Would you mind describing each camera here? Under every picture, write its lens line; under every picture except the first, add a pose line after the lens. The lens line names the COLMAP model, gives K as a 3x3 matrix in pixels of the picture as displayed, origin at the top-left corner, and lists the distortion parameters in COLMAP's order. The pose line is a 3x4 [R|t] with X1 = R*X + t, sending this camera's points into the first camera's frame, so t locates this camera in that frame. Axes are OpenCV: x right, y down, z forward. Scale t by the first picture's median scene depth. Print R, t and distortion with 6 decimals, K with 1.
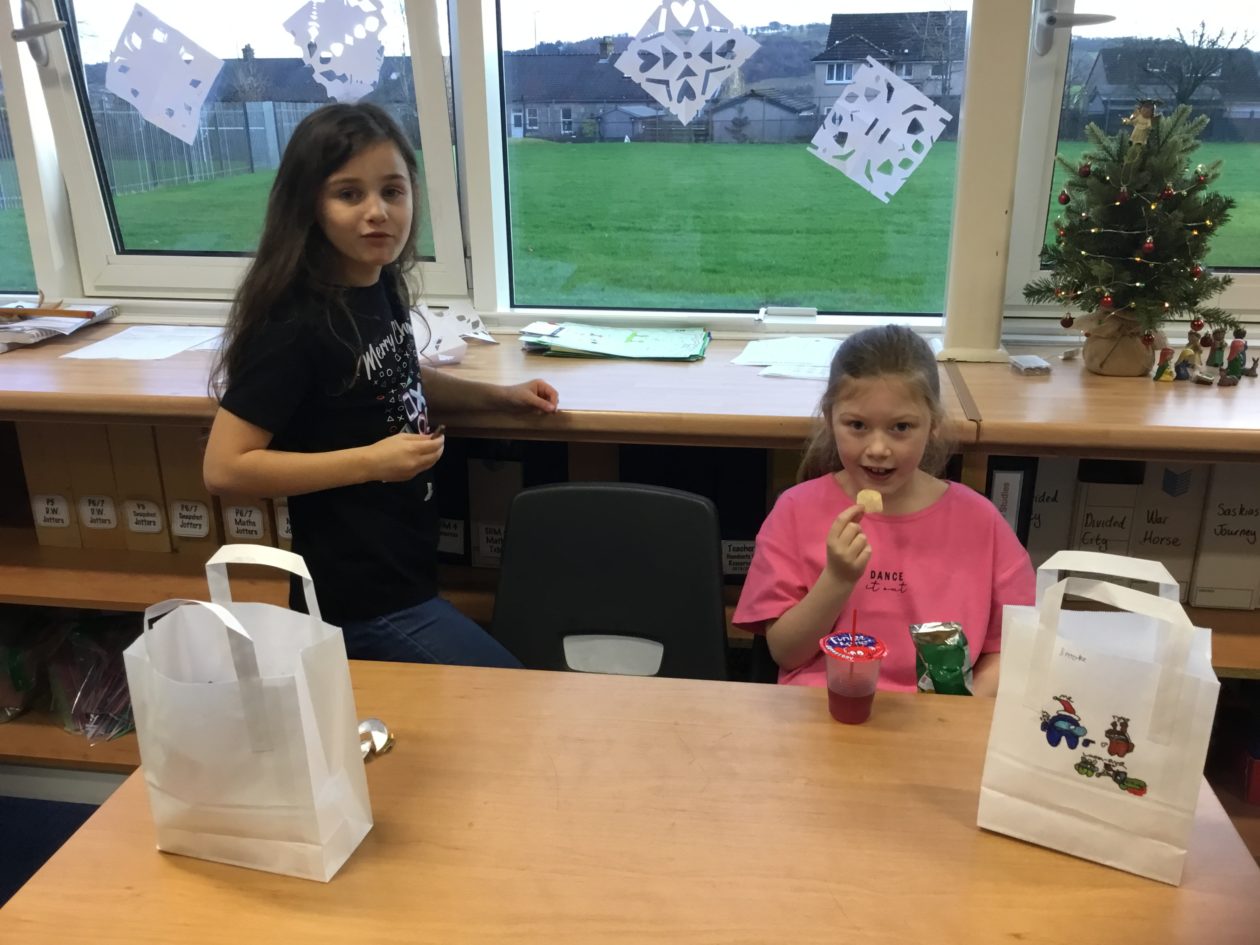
lens RADIAL K [[1153.7, 0, 630.0], [0, 1153.7, 472.5], [0, 0, 1]] dist [0.077946, -0.135764]
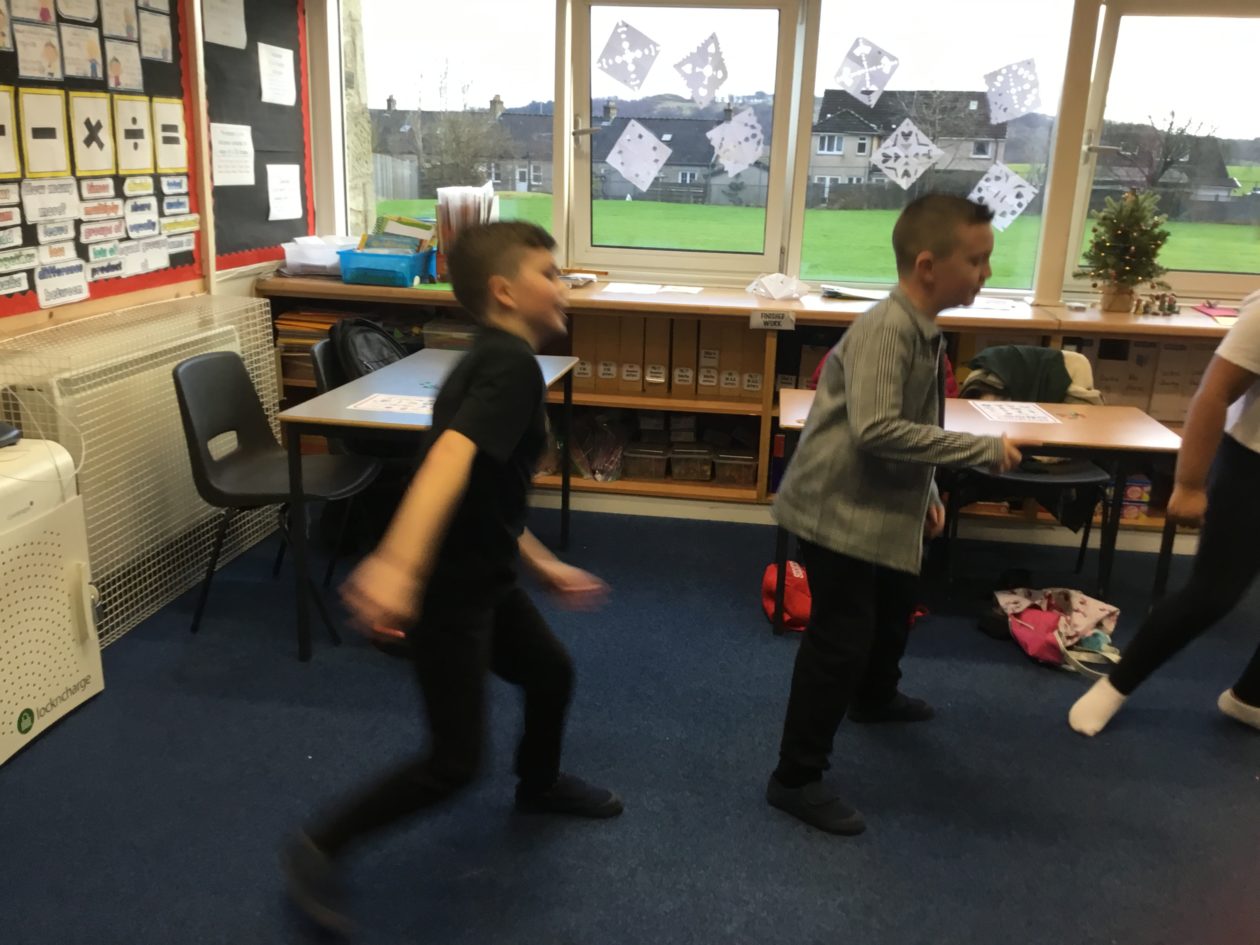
lens RADIAL K [[1127.6, 0, 630.0], [0, 1127.6, 472.5], [0, 0, 1]] dist [0.136355, -0.239709]
pose [[0.999100, 0.037865, 0.019114, -0.450421], [-0.037011, 0.998380, -0.043224, 0.297533], [-0.020719, 0.042478, 0.998883, -0.962620]]
